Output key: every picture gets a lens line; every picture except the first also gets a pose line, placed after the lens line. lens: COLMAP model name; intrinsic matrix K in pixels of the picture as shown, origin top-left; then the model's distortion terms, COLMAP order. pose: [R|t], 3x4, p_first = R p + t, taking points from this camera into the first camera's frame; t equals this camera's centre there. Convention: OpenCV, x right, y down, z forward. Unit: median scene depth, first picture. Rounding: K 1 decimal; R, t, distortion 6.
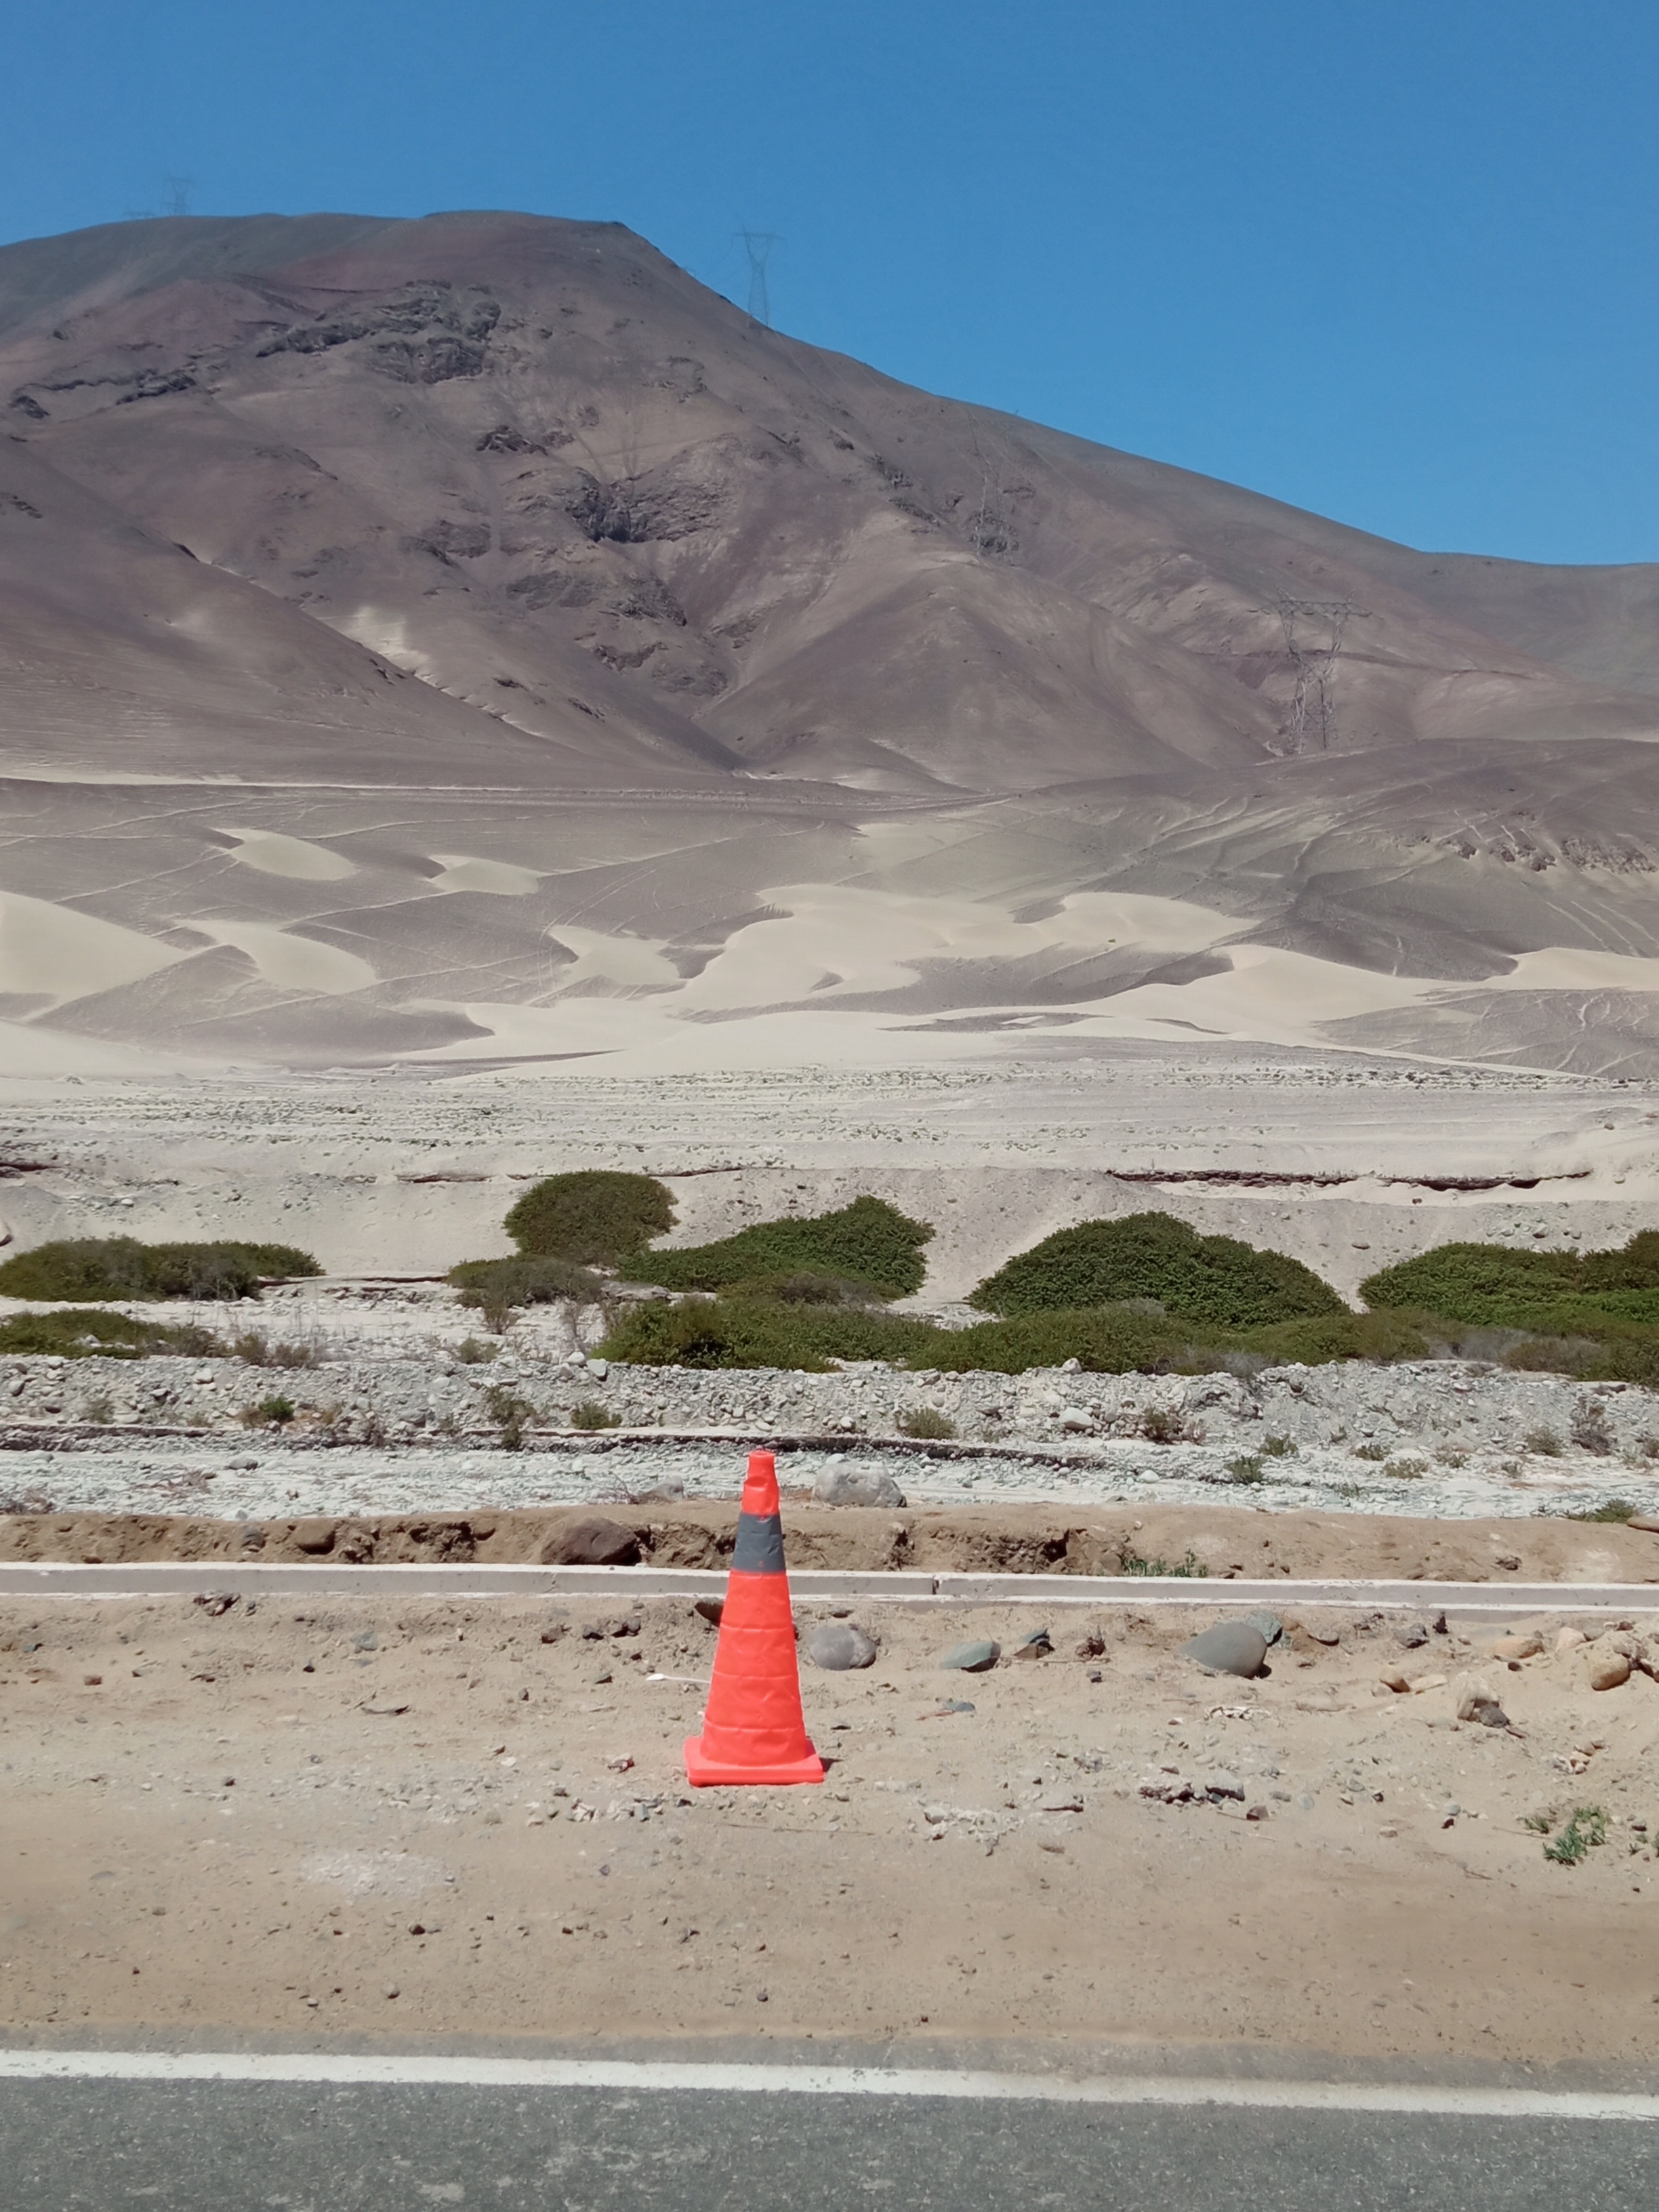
lens RADIAL K [[3156.9, 0, 850.5], [0, 3156.9, 1130.4], [0, 0, 1]] dist [0.123995, -0.091717]
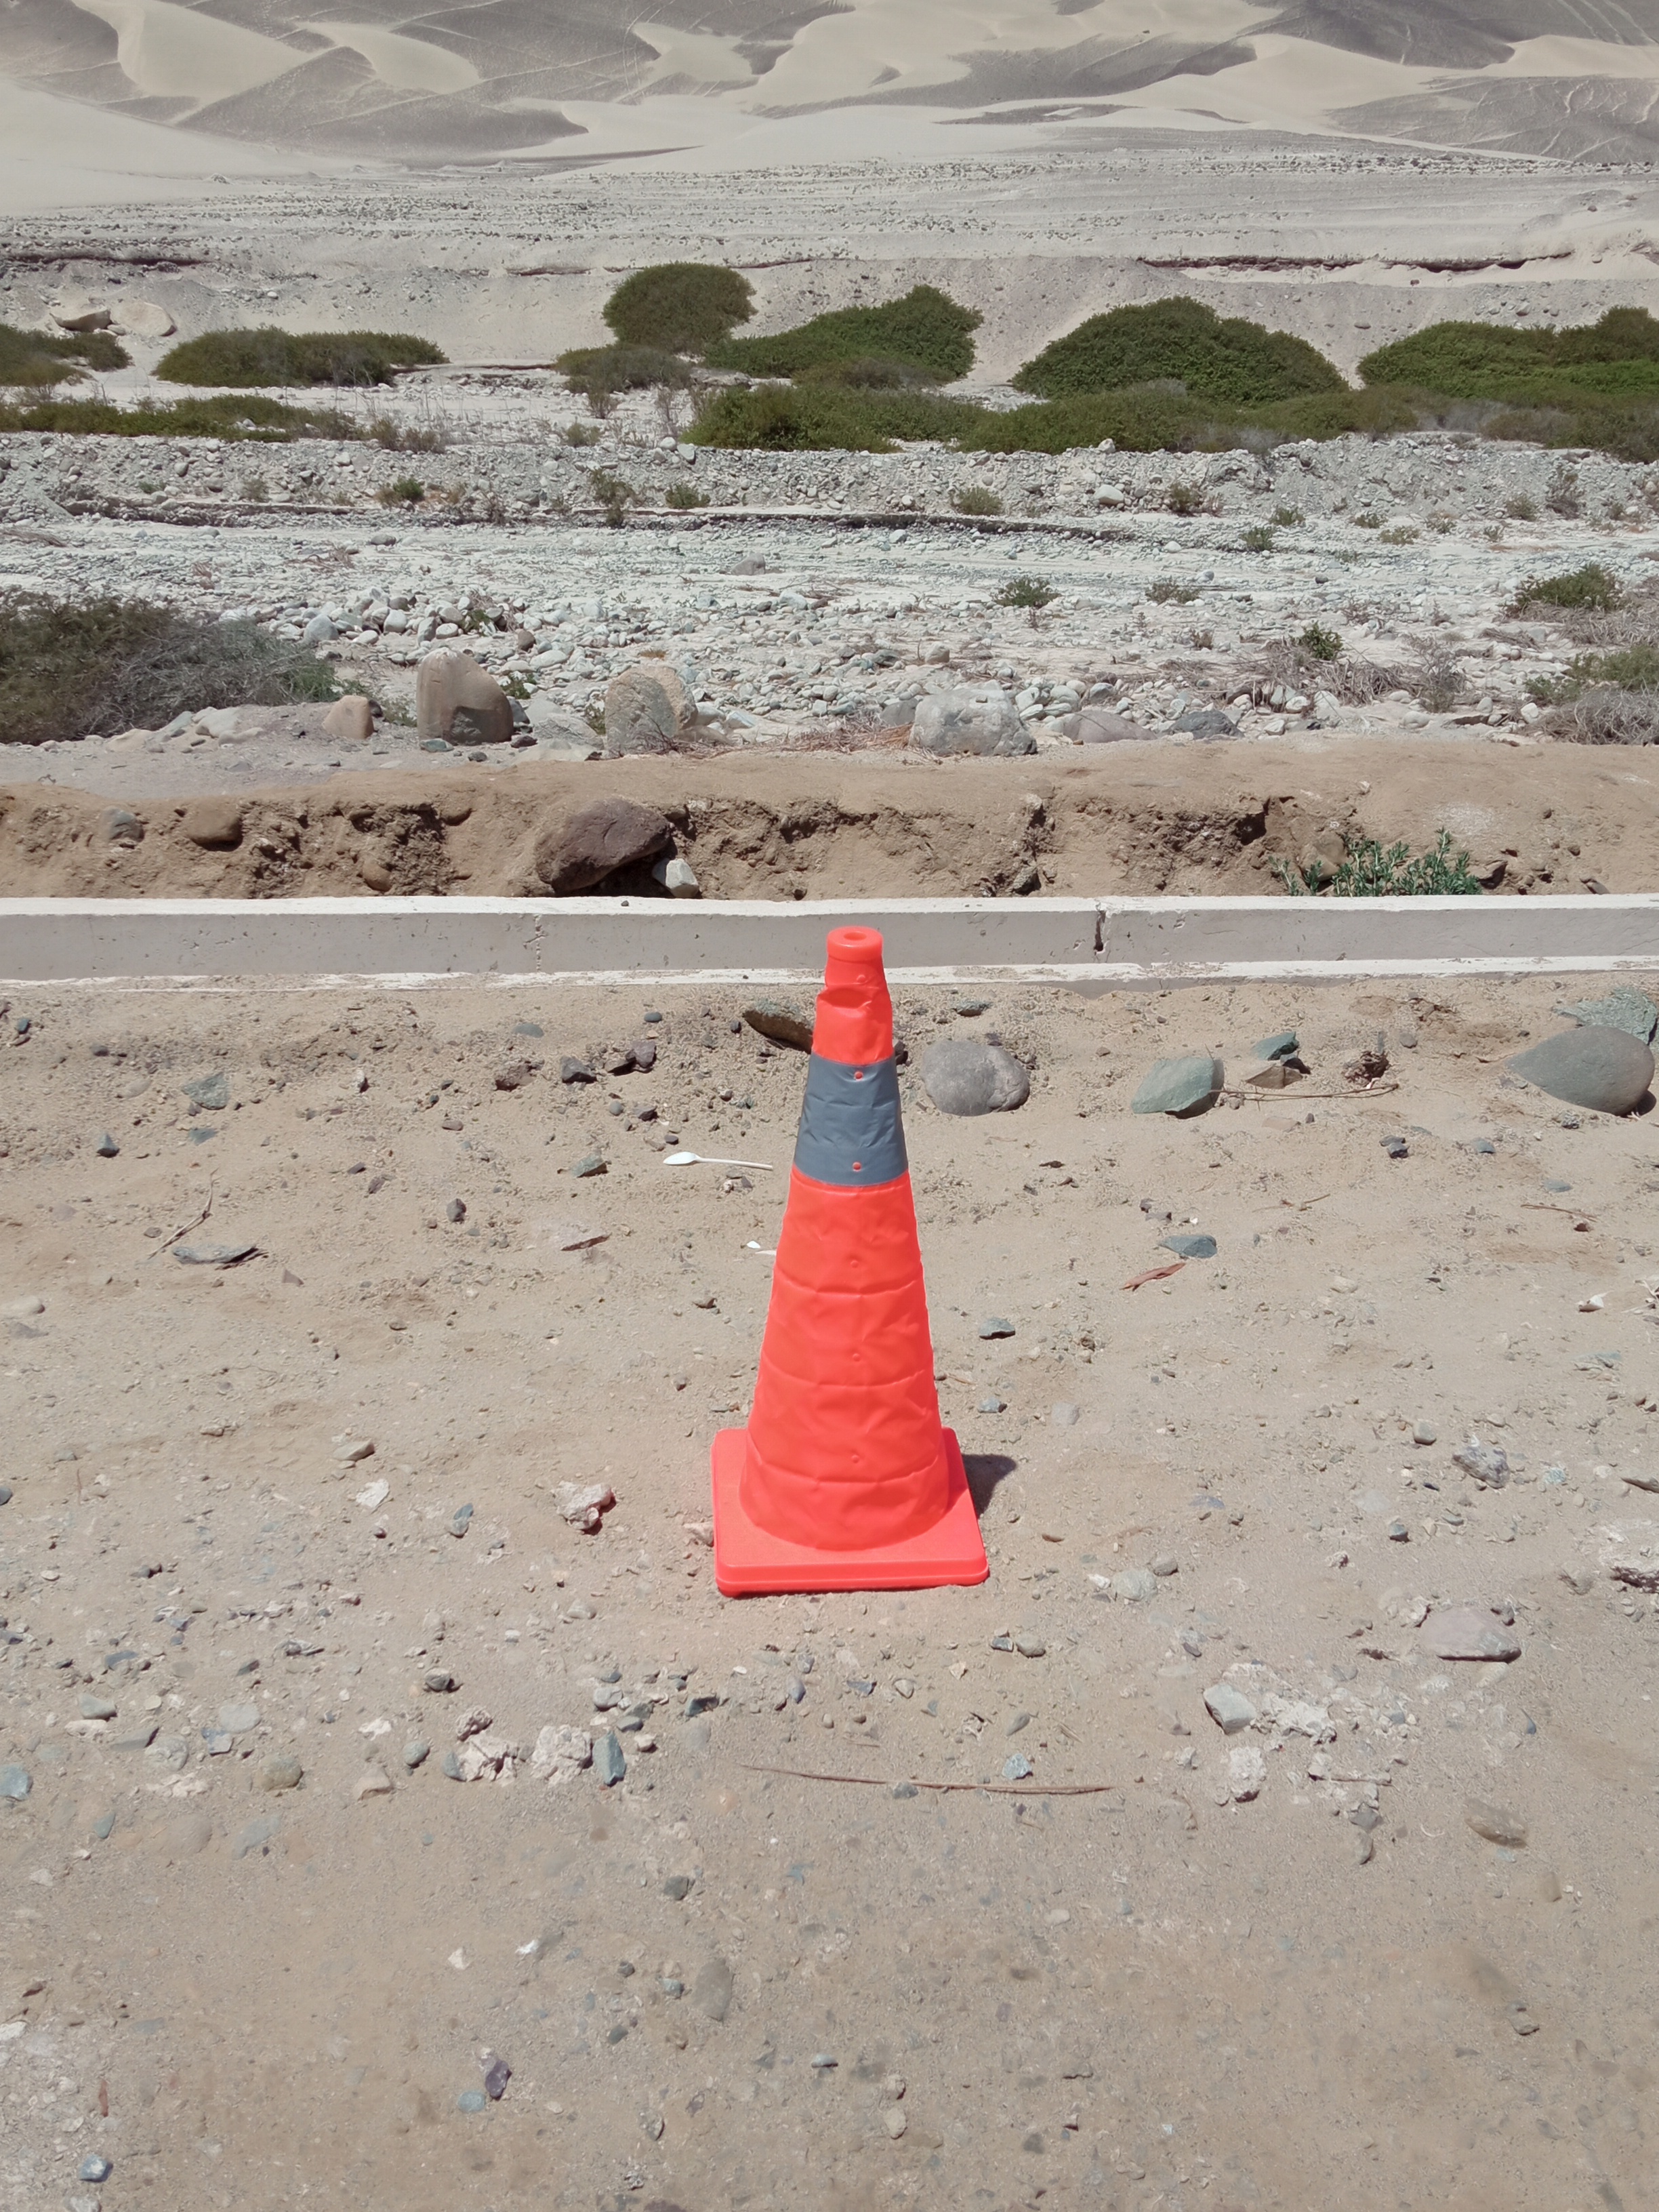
lens RADIAL K [[2121.5, 0, 848.4], [0, 2121.5, 1051.2], [0, 0, 1]] dist [0.130151, -0.254071]
pose [[0.999774, -0.002691, -0.021095, -0.006244], [0.010052, 0.933945, 0.357276, 0.002015], [0.018740, -0.357408, 0.933760, 0.194895]]
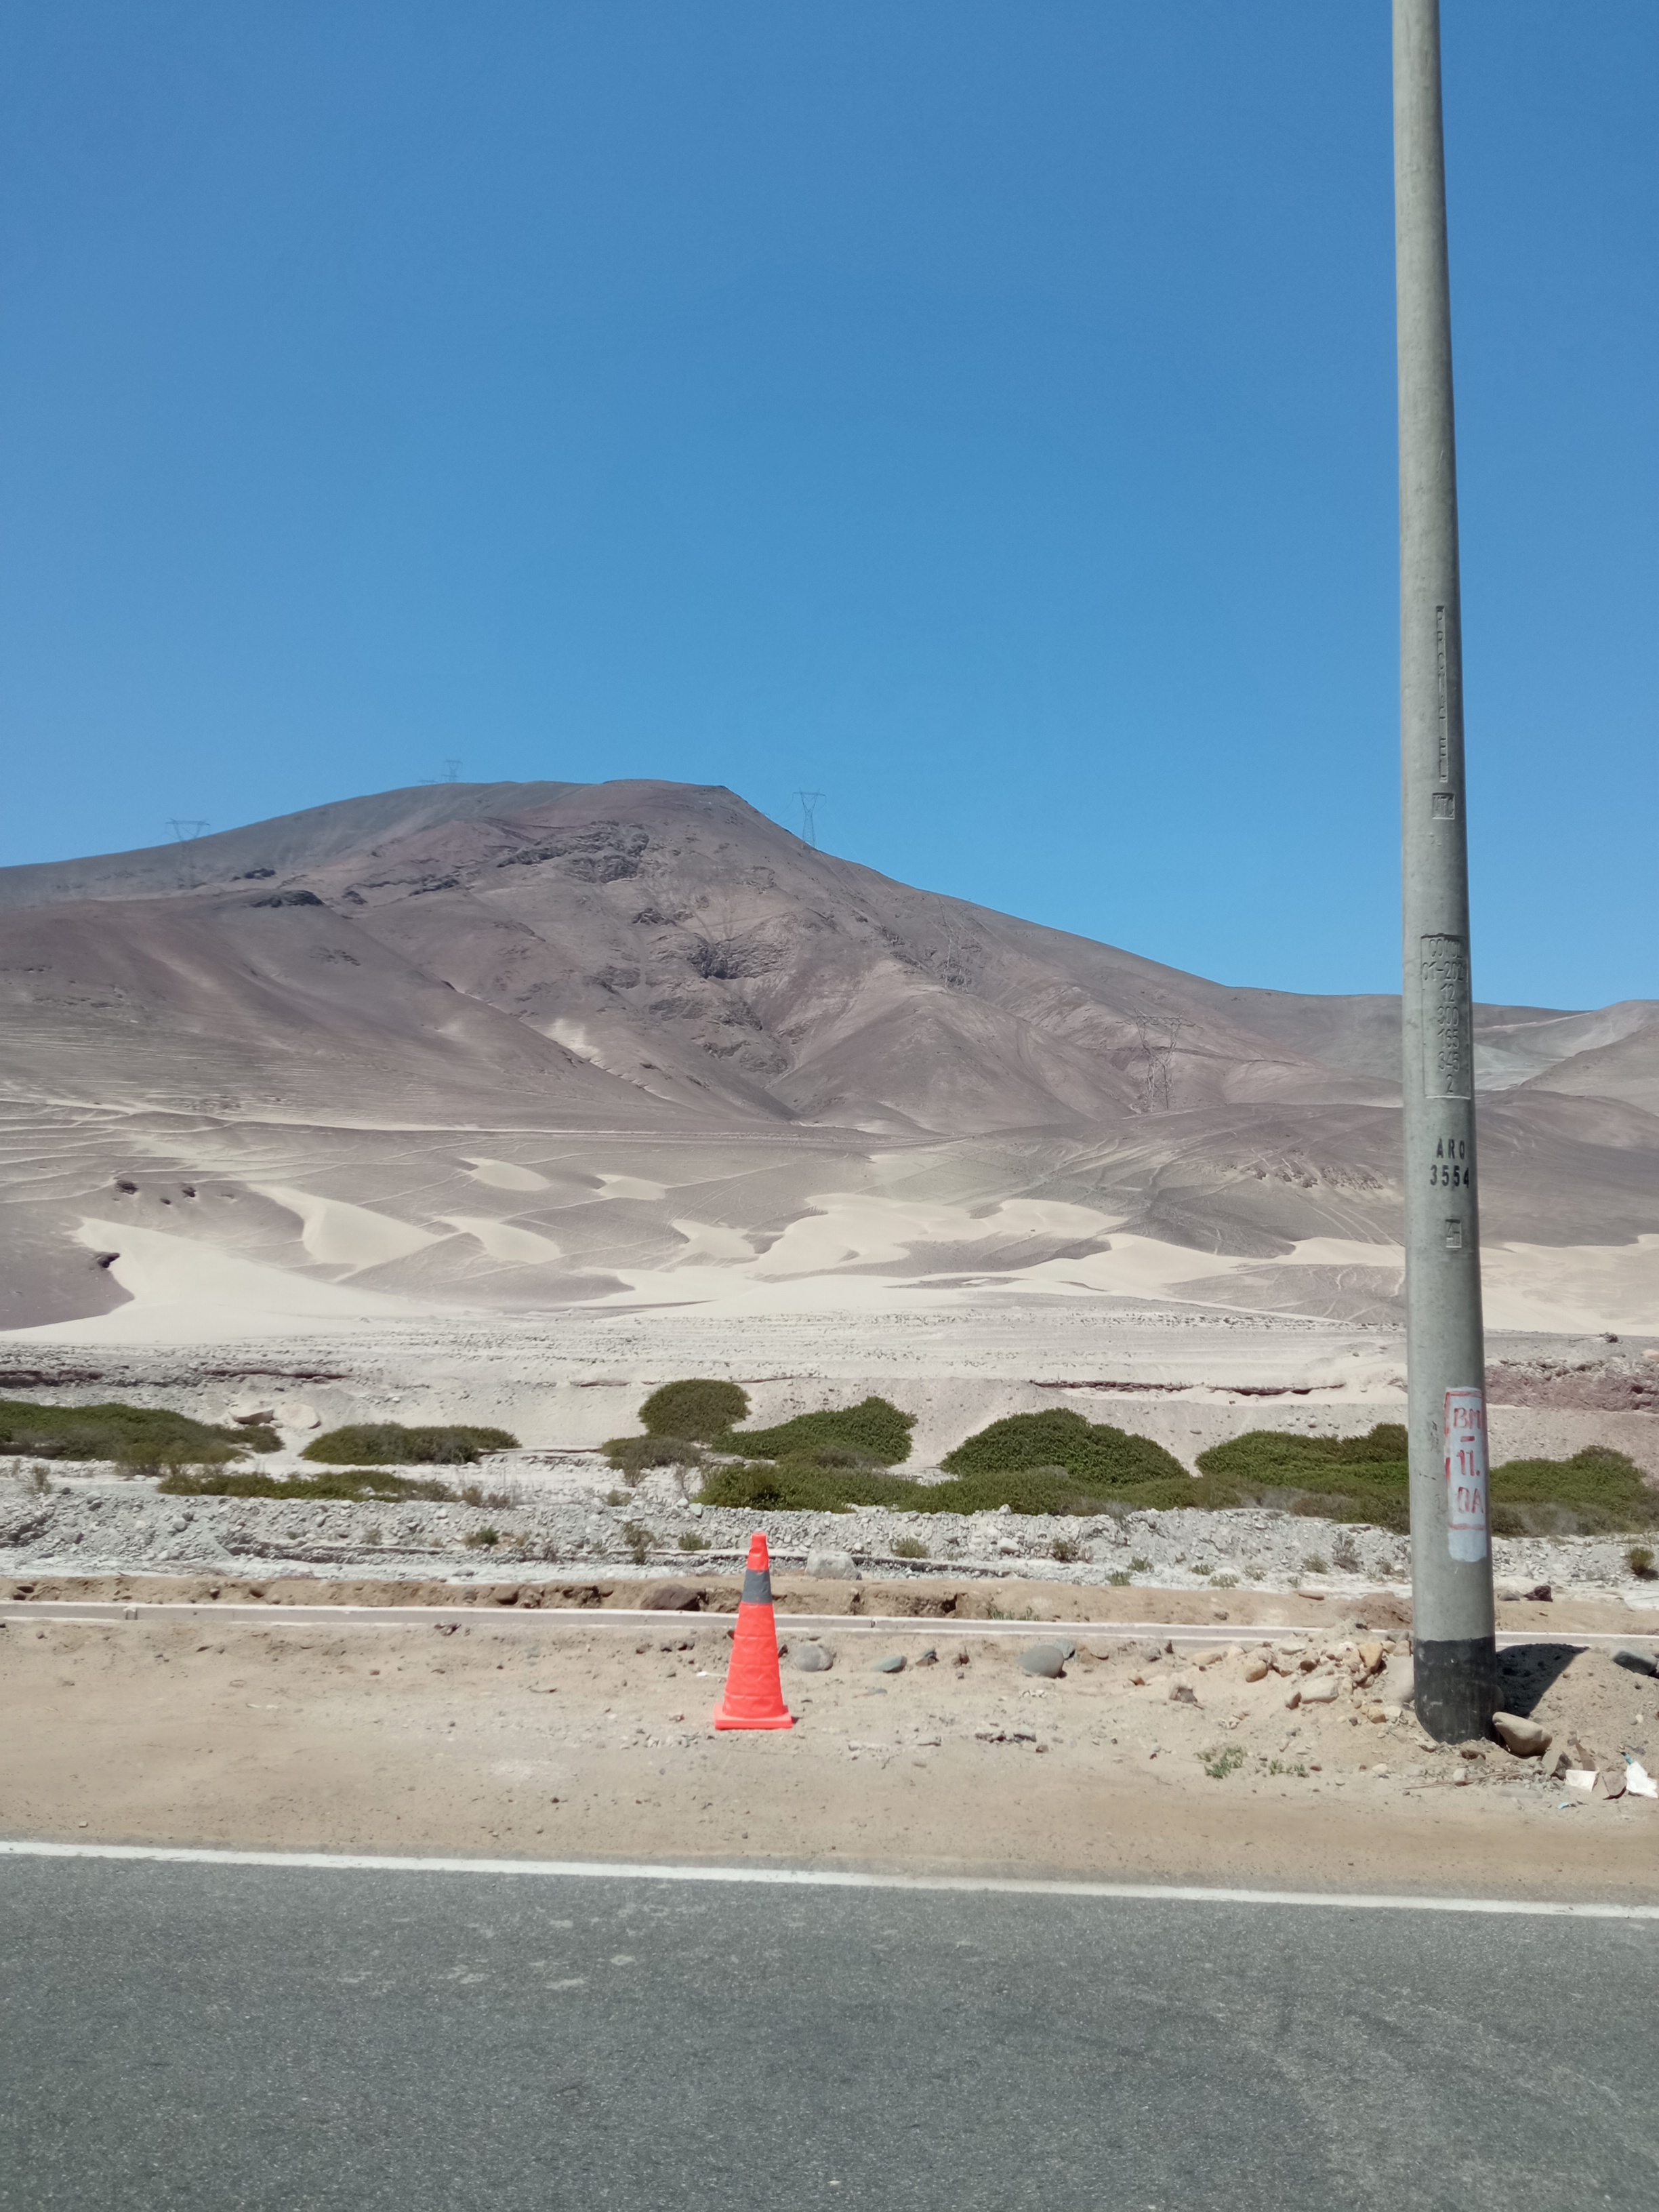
lens RADIAL K [[2121.5, 0, 848.4], [0, 2121.5, 1051.2], [0, 0, 1]] dist [0.130151, -0.254071]
pose [[0.999857, 0.001955, -0.016814, 0.010332], [-0.004314, 0.989936, -0.141452, 0.001051], [0.016368, 0.141504, 0.989802, -0.053583]]
